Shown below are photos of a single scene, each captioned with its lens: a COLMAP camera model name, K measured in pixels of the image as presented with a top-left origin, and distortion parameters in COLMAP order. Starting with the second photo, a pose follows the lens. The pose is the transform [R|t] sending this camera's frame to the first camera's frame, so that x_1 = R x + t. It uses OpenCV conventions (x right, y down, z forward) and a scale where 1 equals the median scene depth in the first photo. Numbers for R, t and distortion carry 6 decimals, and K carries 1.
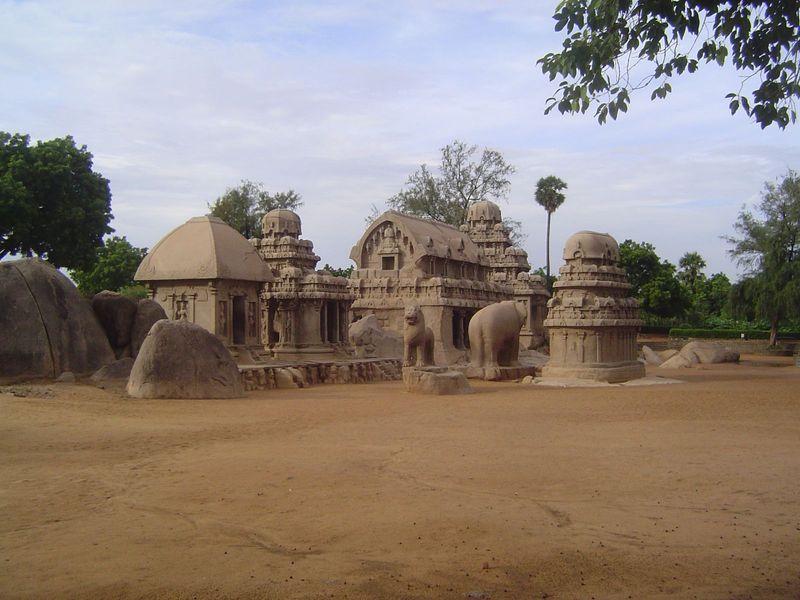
lens RADIAL K [[898.7, 0, 400.3], [0, 898.7, 302.4], [0, 0, 1]] dist [-0.090222, 0.000000]
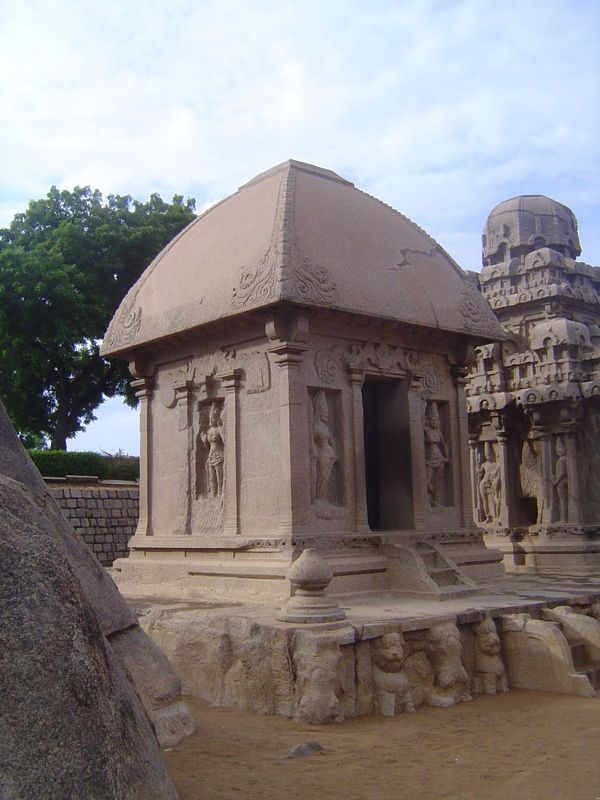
lens RADIAL K [[898.7, 0, 302.9], [0, 898.7, 401.5], [0, 0, 1]] dist [-0.090222, 0.000000]
pose [[0.908335, -0.077849, -0.410935, -0.074361], [0.034806, 0.993186, -0.111218, 0.034876], [0.416793, 0.086720, 0.904855, 0.681470]]
